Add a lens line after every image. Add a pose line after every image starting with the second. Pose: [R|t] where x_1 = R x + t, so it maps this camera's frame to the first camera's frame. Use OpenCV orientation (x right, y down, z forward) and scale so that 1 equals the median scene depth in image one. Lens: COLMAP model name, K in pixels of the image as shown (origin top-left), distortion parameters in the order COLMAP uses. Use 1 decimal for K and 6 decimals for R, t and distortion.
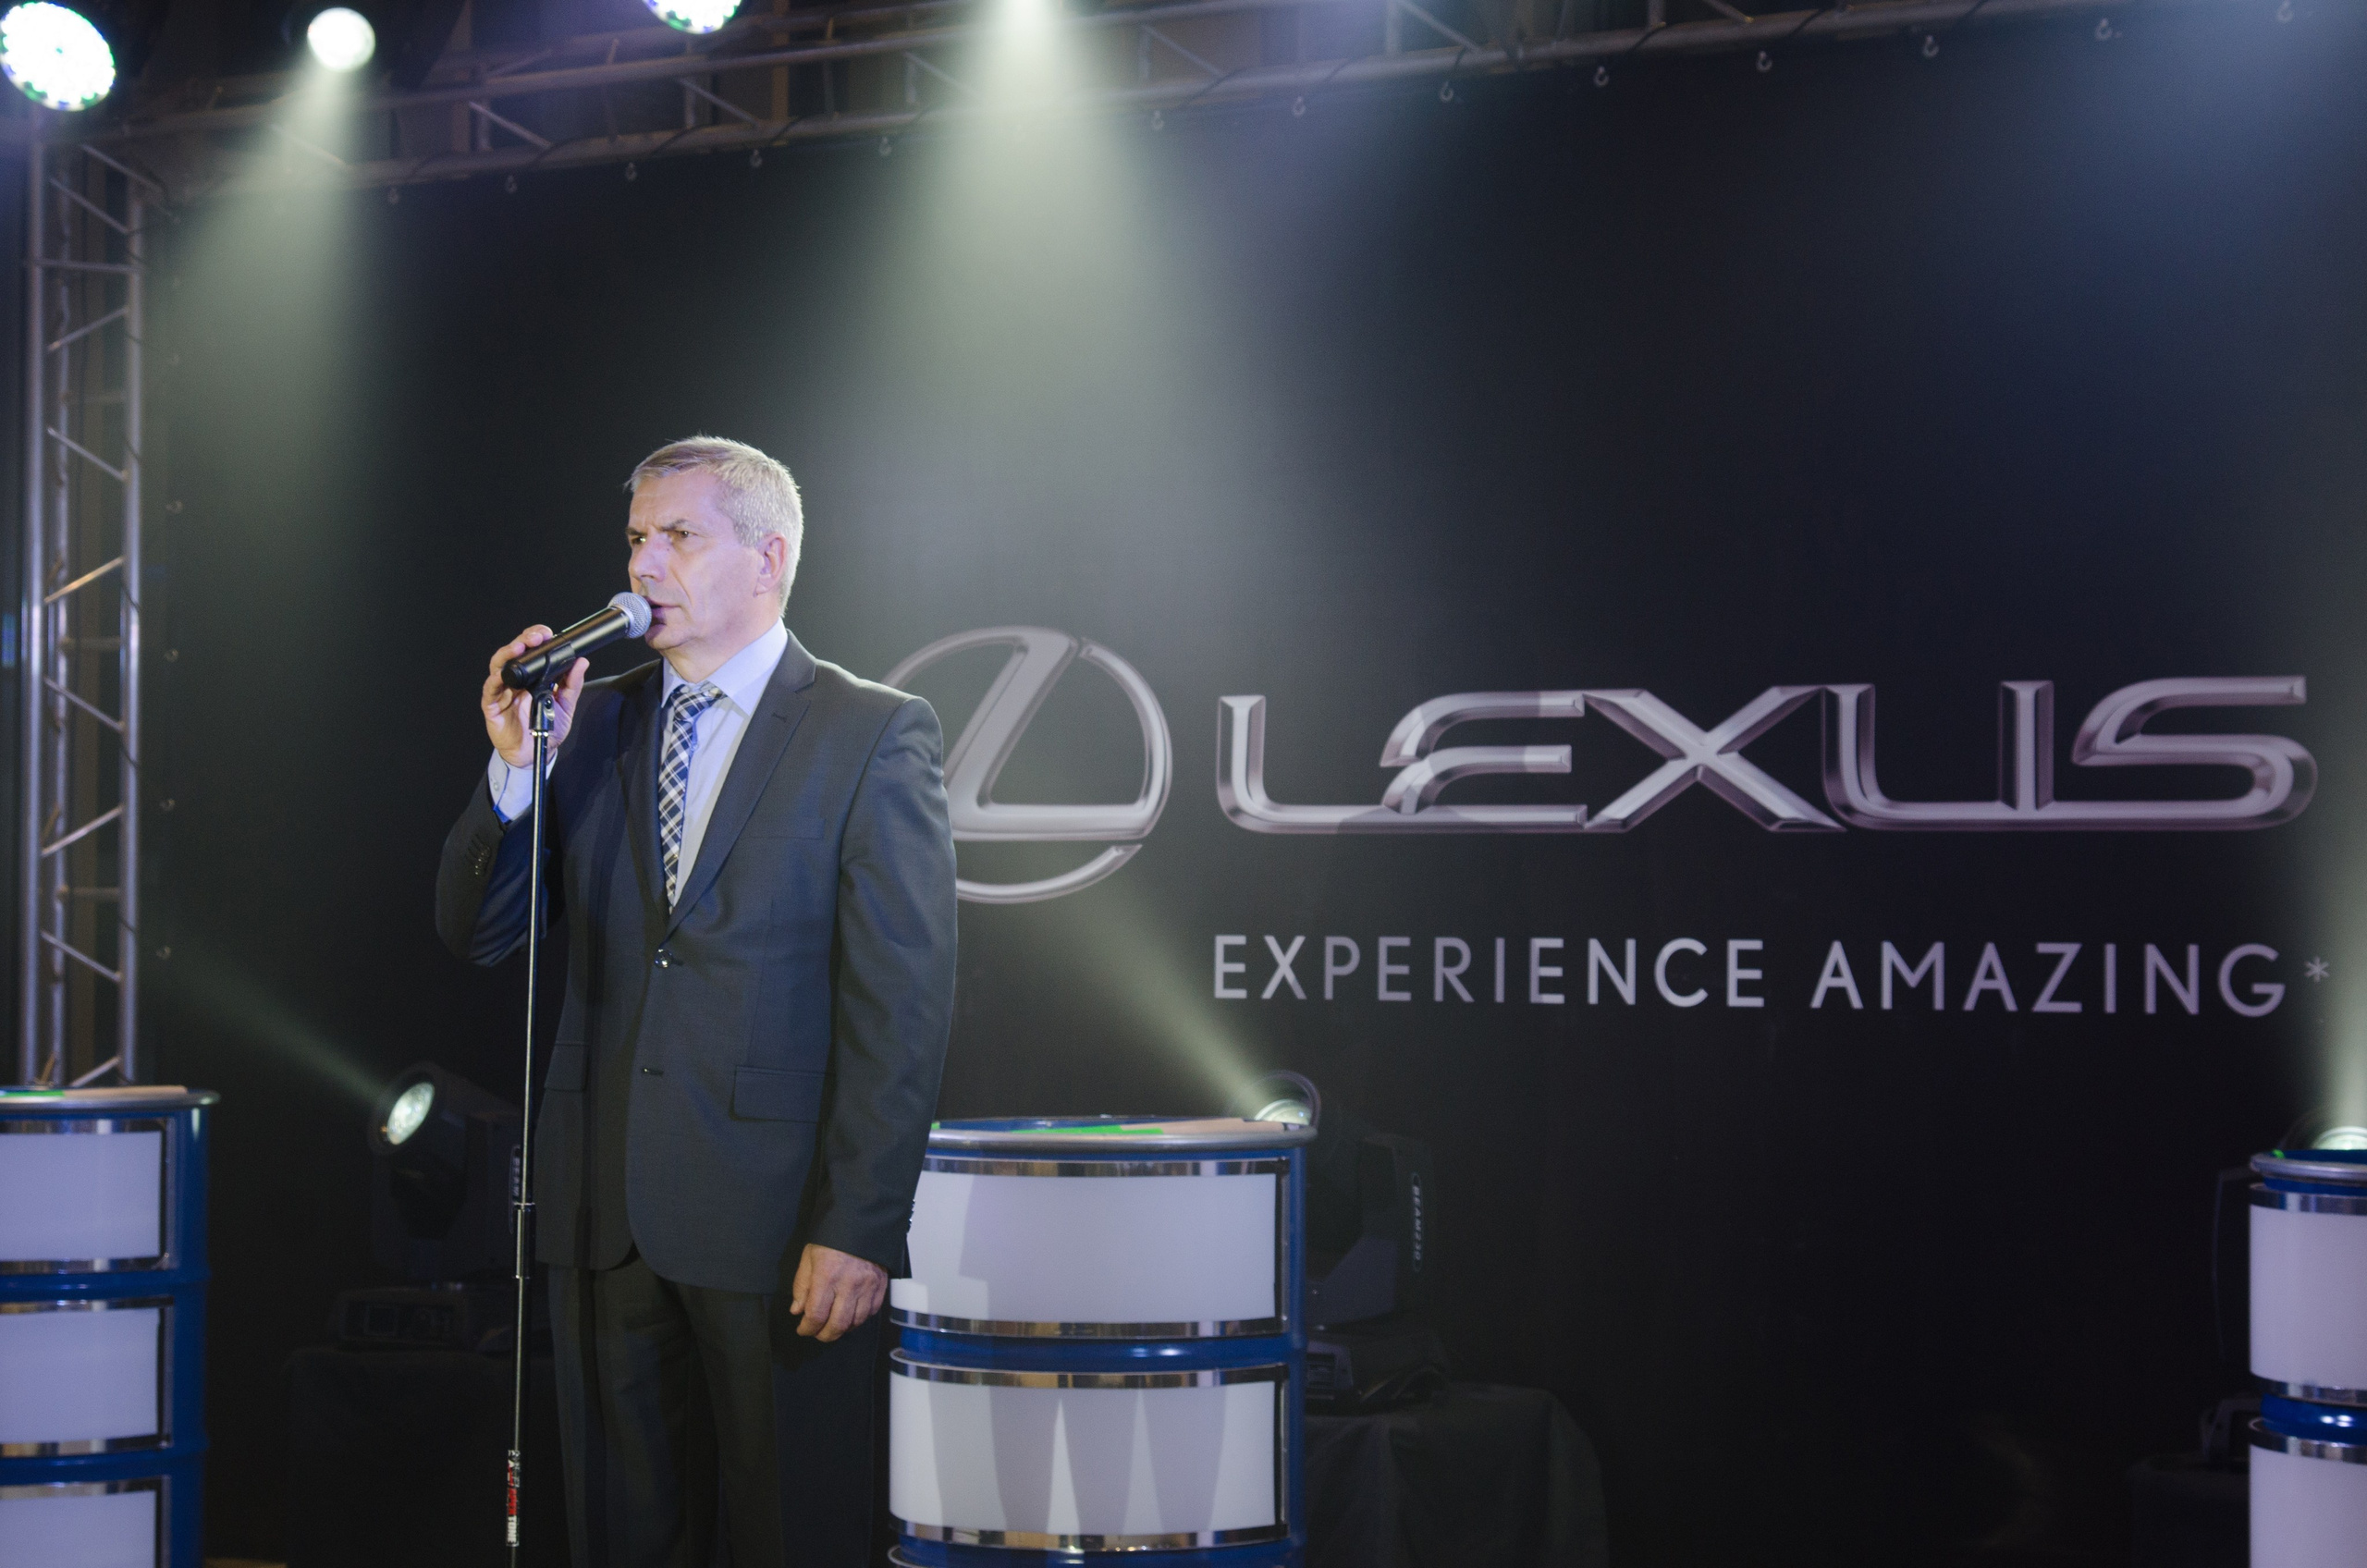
lens RADIAL K [[4843.3, 0, 1183.6], [0, 4843.3, 734.0], [0, 0, 1]] dist [-0.004837, 0.000000]
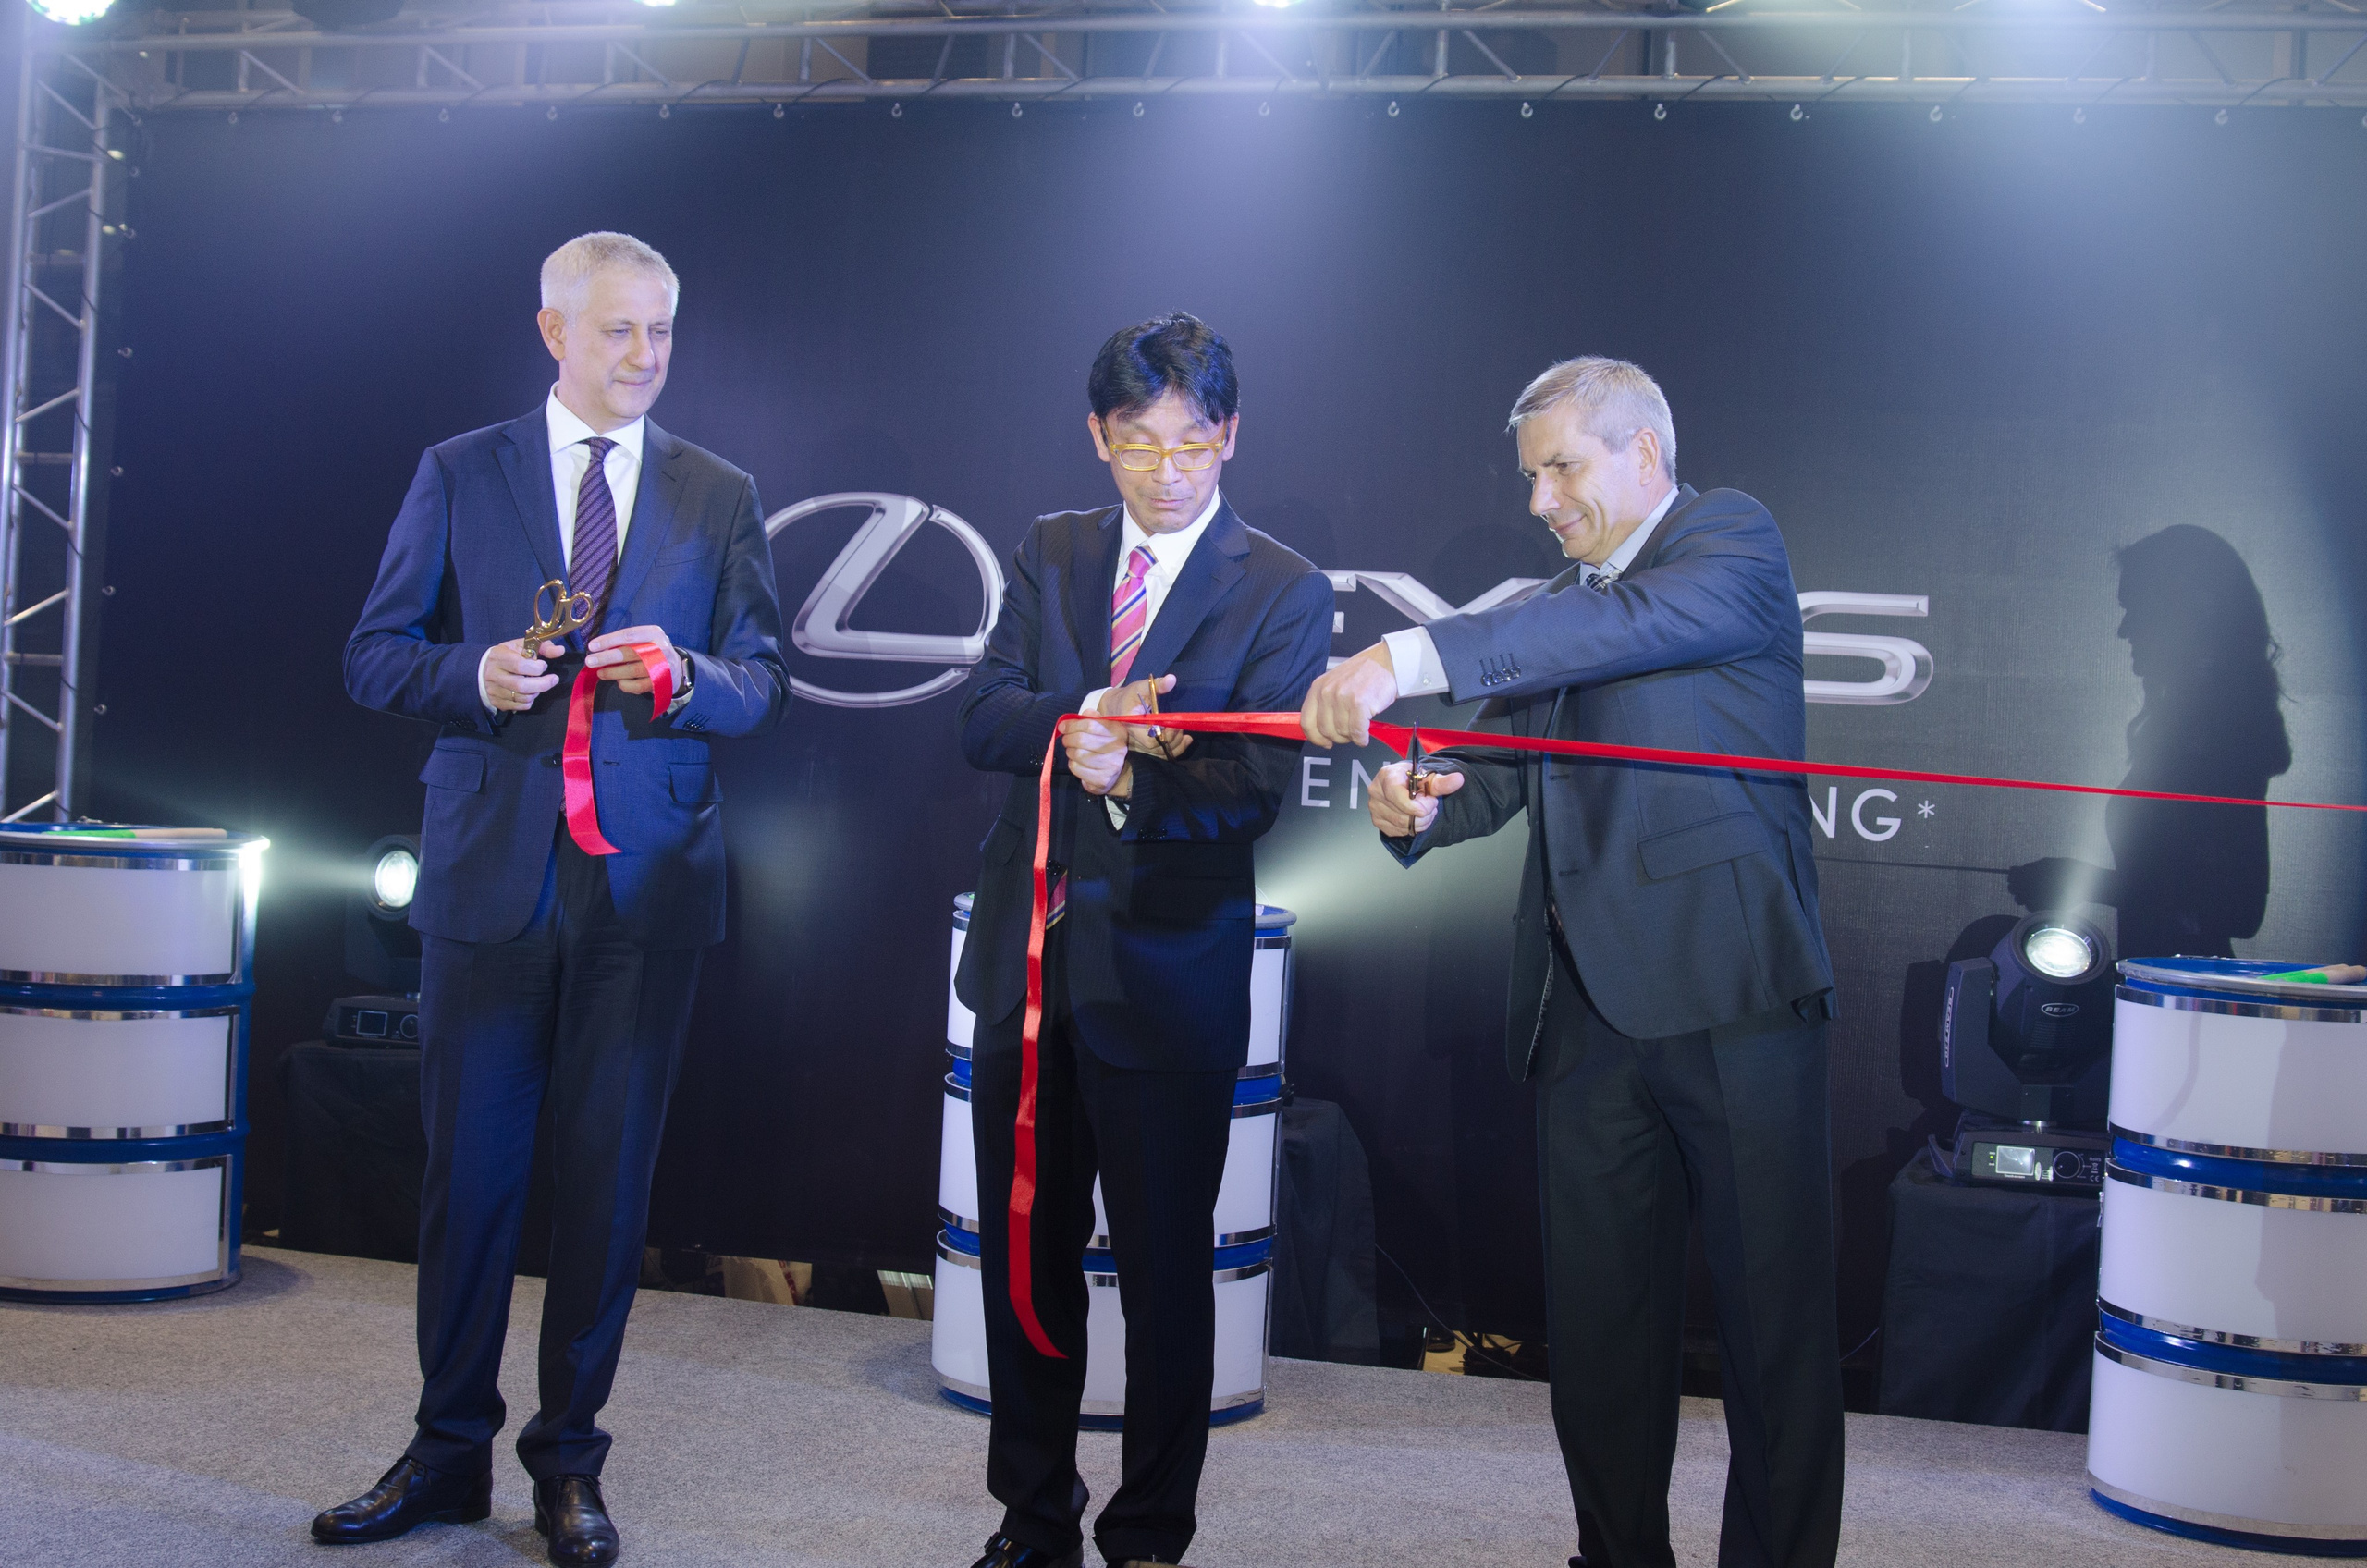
lens RADIAL K [[3019.5, 0, 1255.2], [0, 3019.5, 730.8], [0, 0, 1]] dist [-0.113550, 0.000000]
pose [[0.952361, 0.045722, 0.301526, -0.194664], [-0.059876, 0.997487, 0.037862, 0.004929], [-0.299038, -0.054112, 0.952706, 0.226065]]
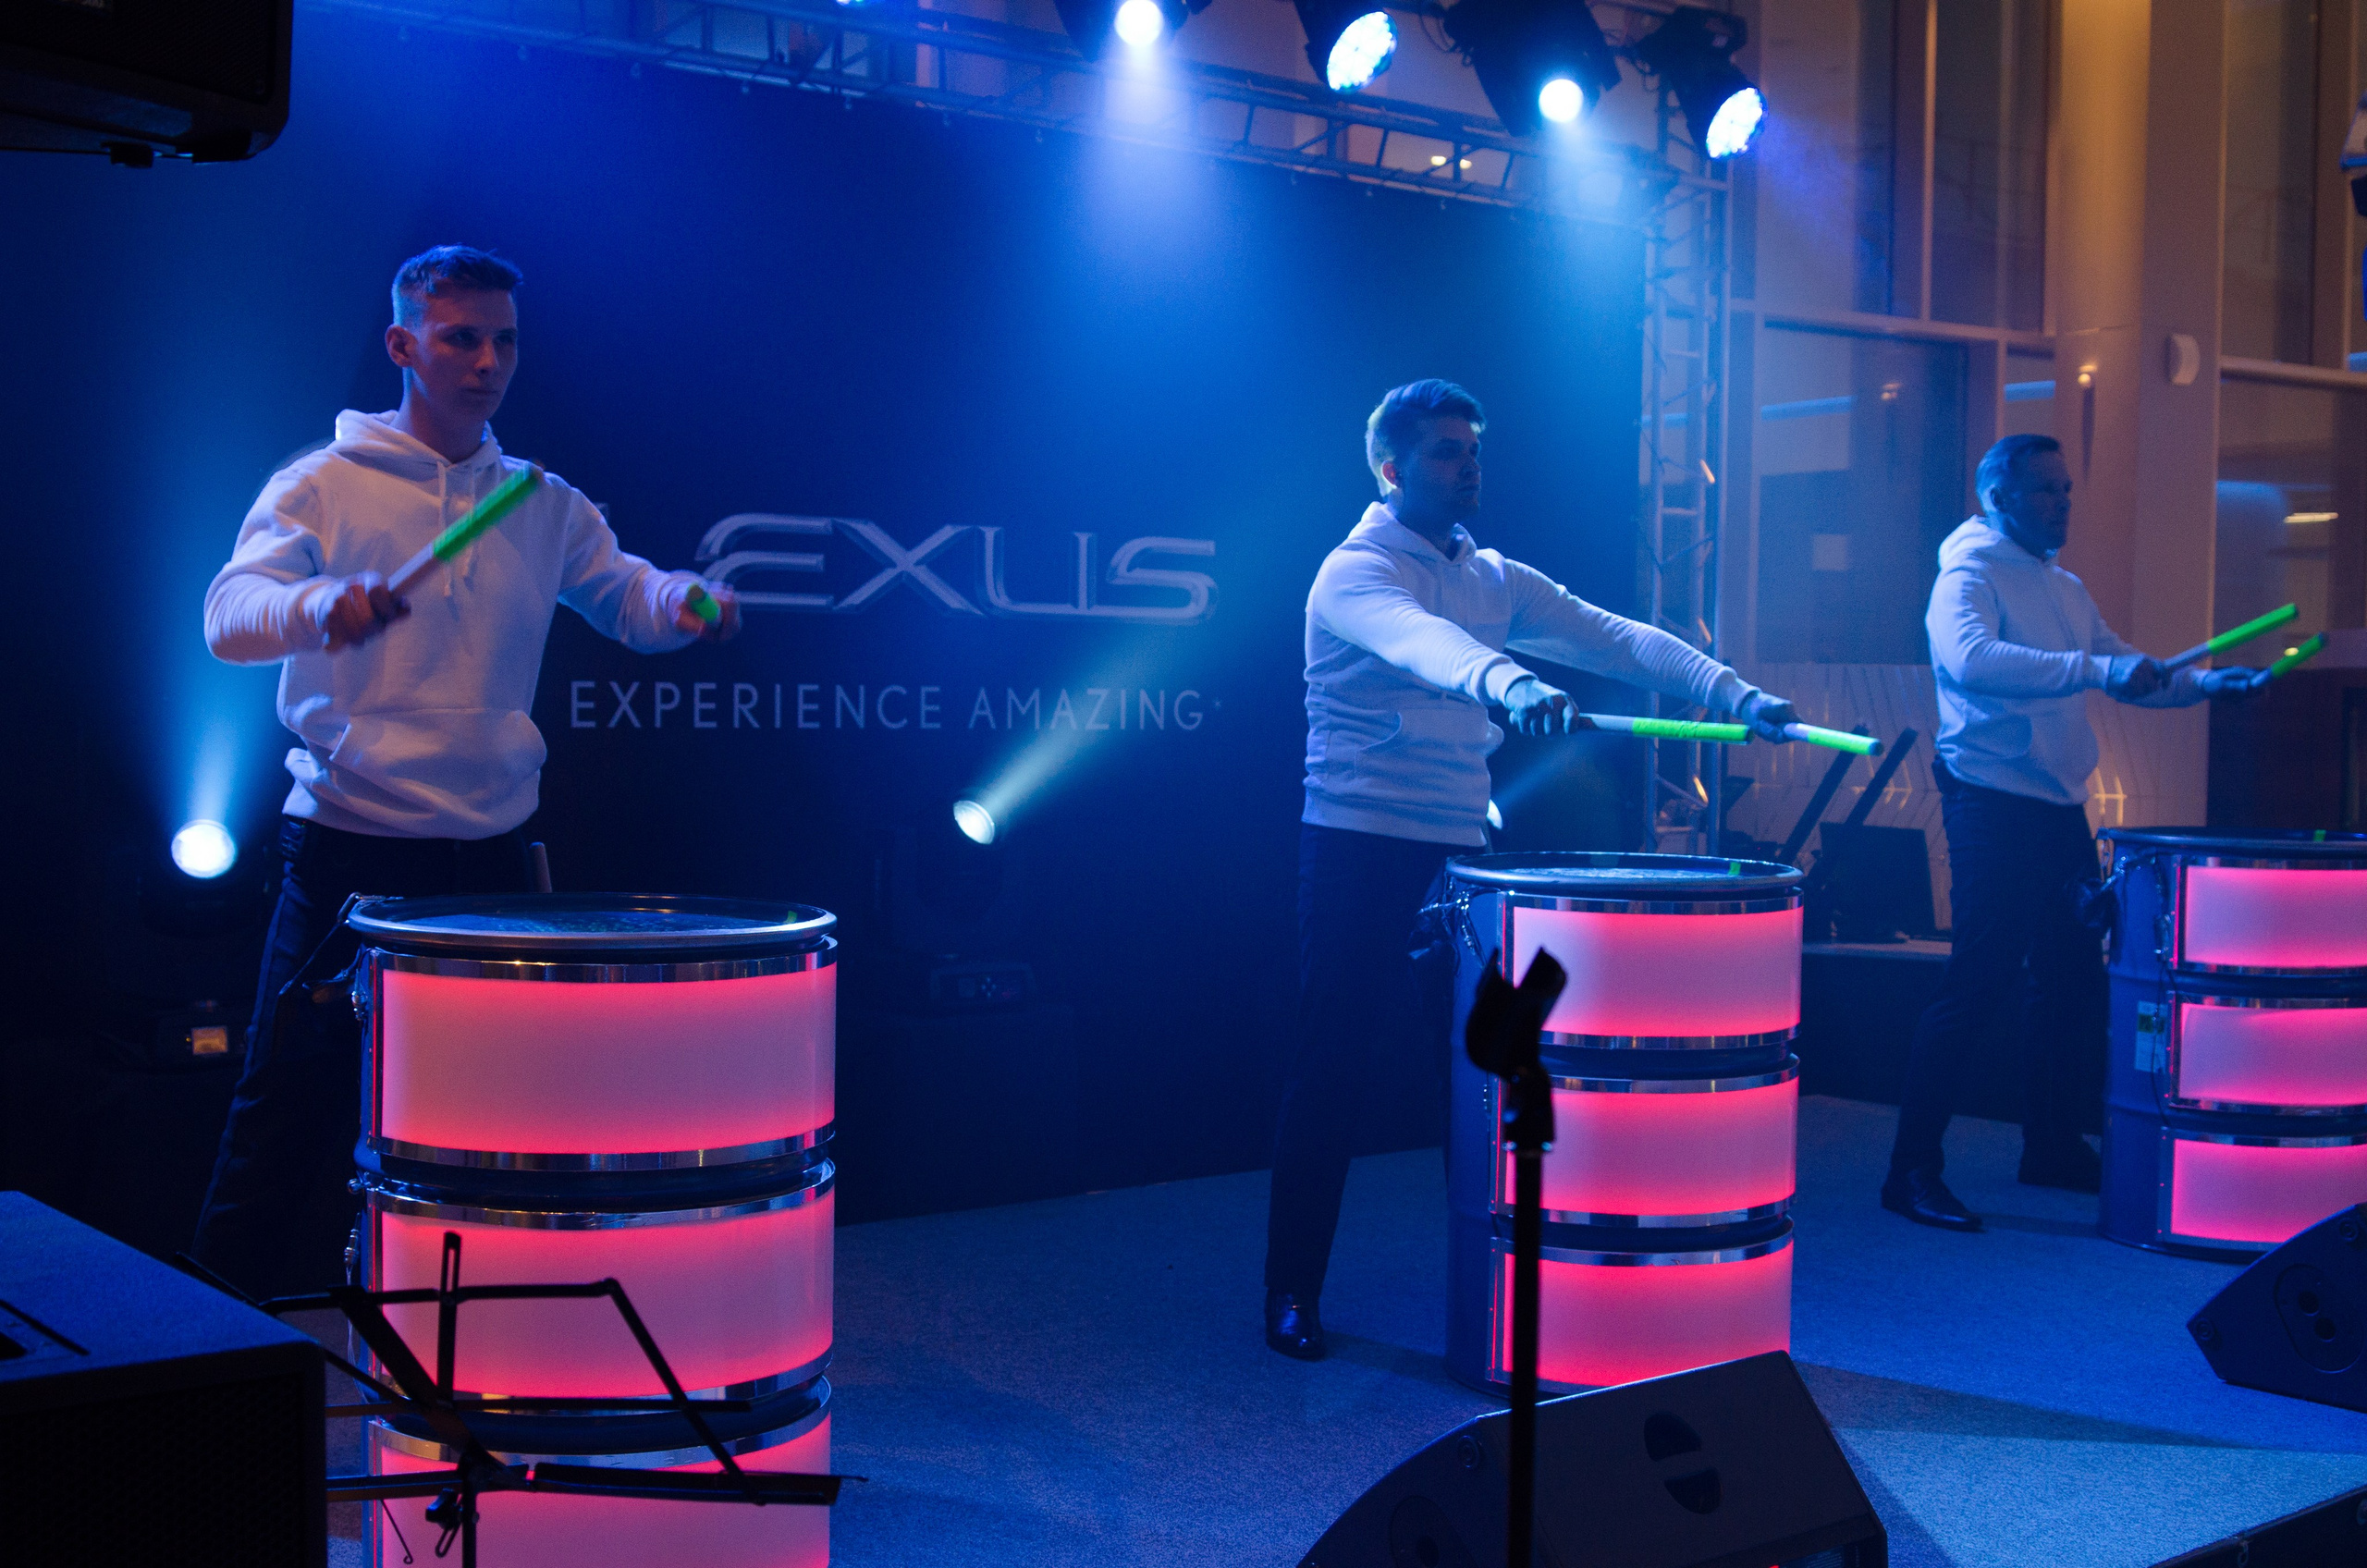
lens RADIAL K [[2781.9, 0, 1159.5], [0, 2781.9, 772.7], [0, 0, 1]] dist [-0.128005, 0.000000]
pose [[0.315342, -0.034943, 0.948335, -0.709923], [-0.054471, 0.997008, 0.054850, 0.017318], [-0.947413, -0.068954, 0.312495, 0.649317]]
